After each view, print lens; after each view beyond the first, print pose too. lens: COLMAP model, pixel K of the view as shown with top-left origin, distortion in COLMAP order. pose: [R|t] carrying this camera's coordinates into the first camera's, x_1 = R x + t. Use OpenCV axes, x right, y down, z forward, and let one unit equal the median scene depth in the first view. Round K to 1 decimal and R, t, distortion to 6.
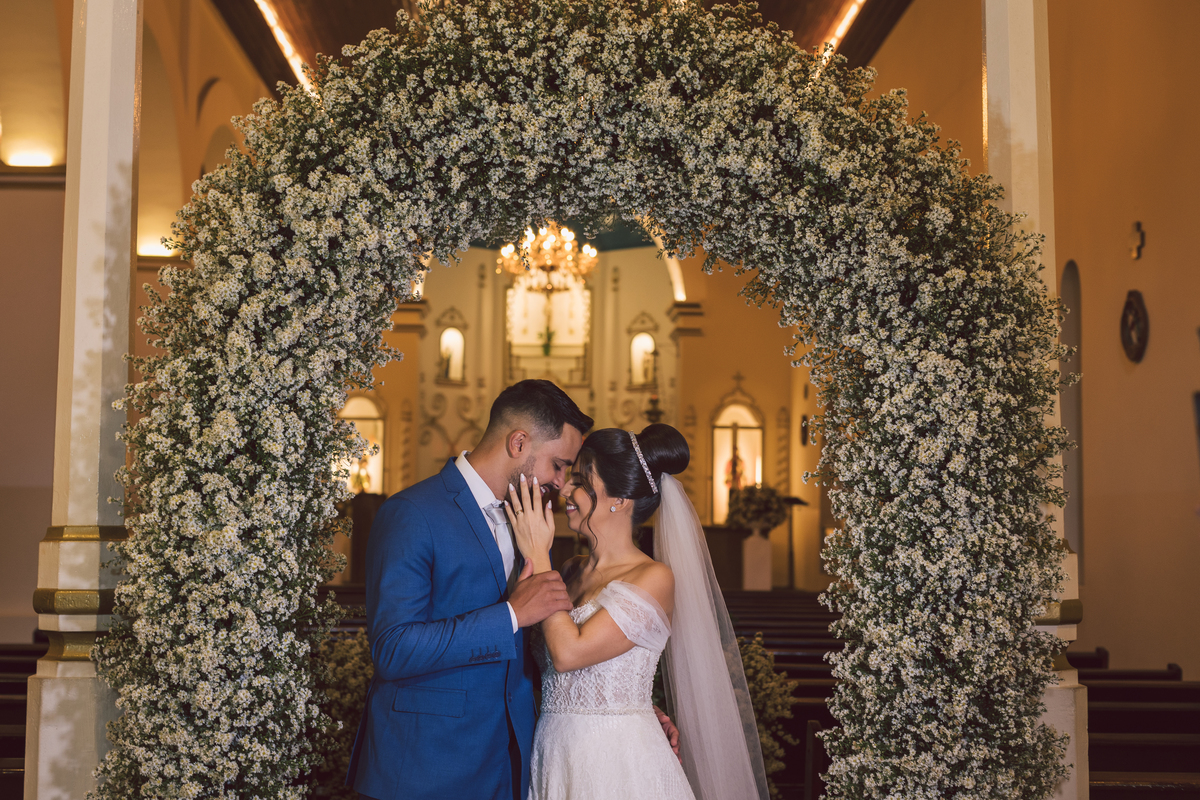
lens RADIAL K [[1702.3, 0, 600.0], [0, 1702.3, 400.0], [0, 0, 1]] dist [0.009309, 0.006641]
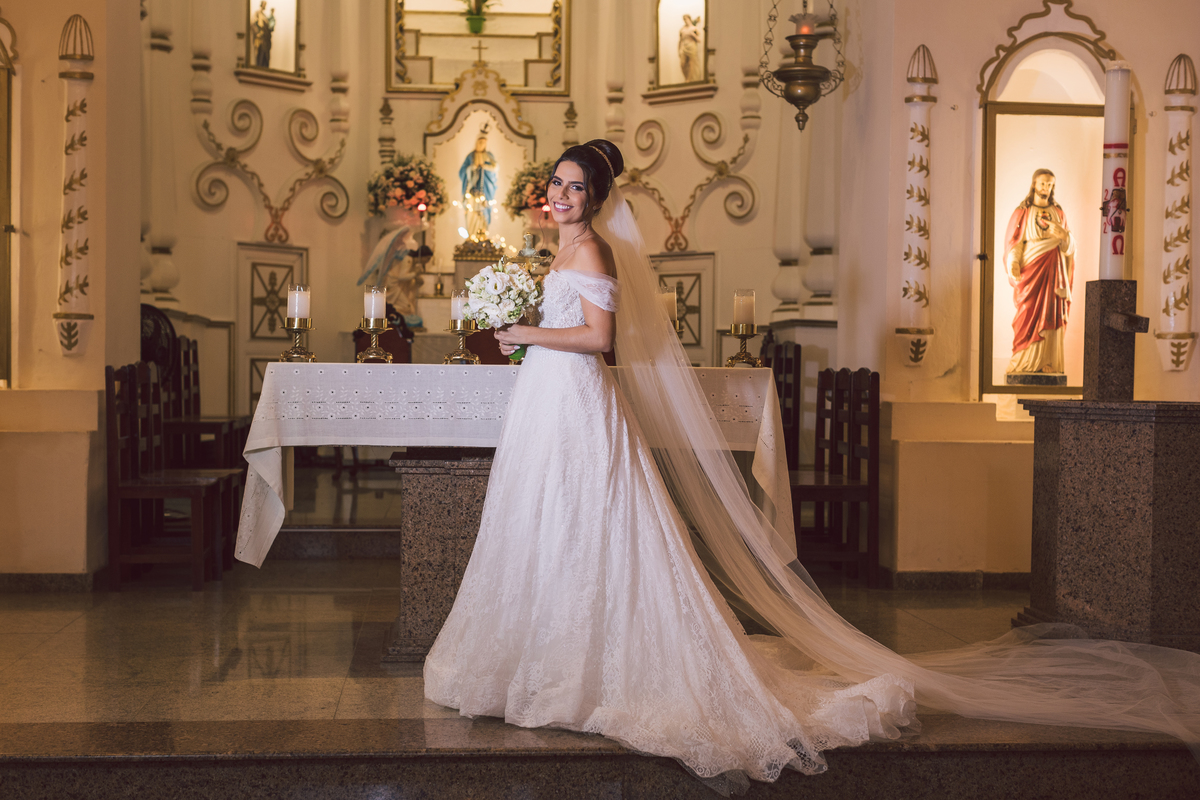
lens RADIAL K [[1695.3, 0, 600.0], [0, 1695.3, 400.0], [0, 0, 1]] dist [0.028104, 0.053334]
pose [[0.998158, -0.003832, 0.060545, -0.026330], [-0.001762, 0.995750, 0.092076, 0.034112], [-0.060640, -0.092013, 0.993910, 0.521252]]
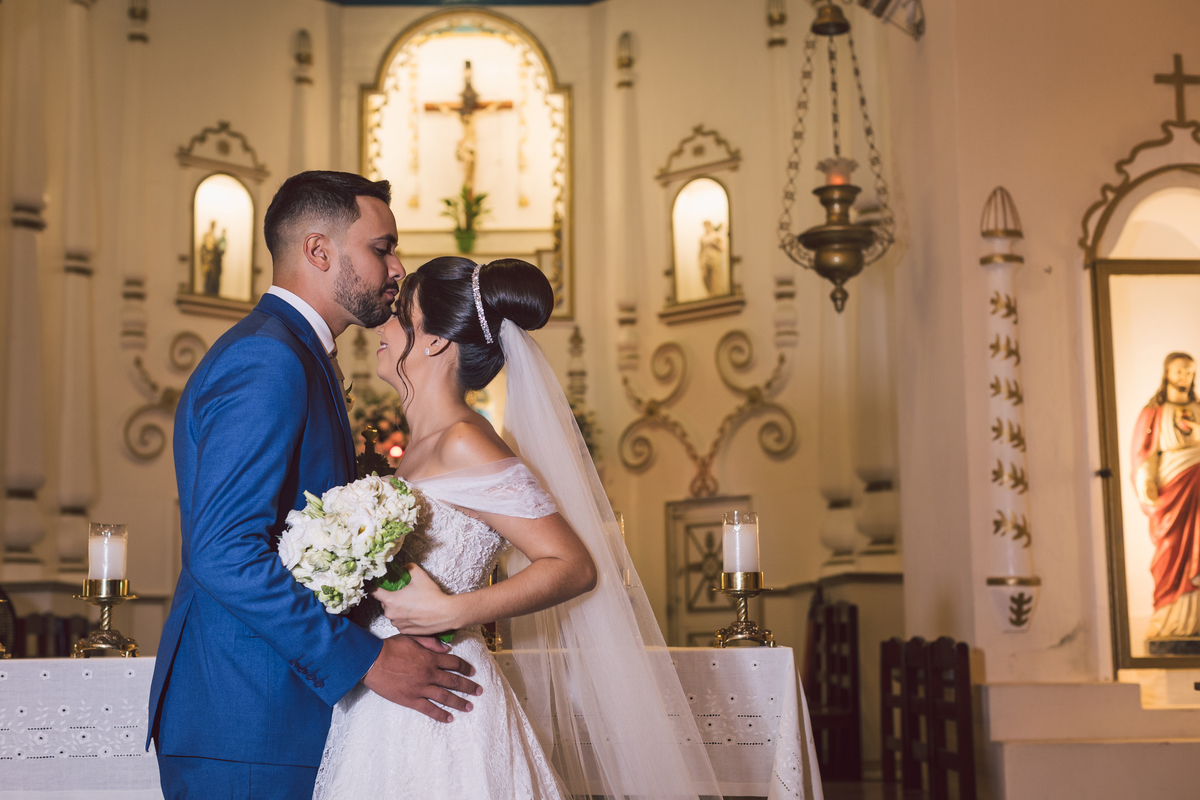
lens RADIAL K [[1702.3, 0, 600.0], [0, 1702.3, 400.0], [0, 0, 1]] dist [0.009309, 0.006641]
pose [[0.999321, -0.024921, 0.027120, -0.010734], [0.026615, 0.997594, -0.064016, 0.038721], [-0.025459, 0.064695, 0.997580, 0.598272]]
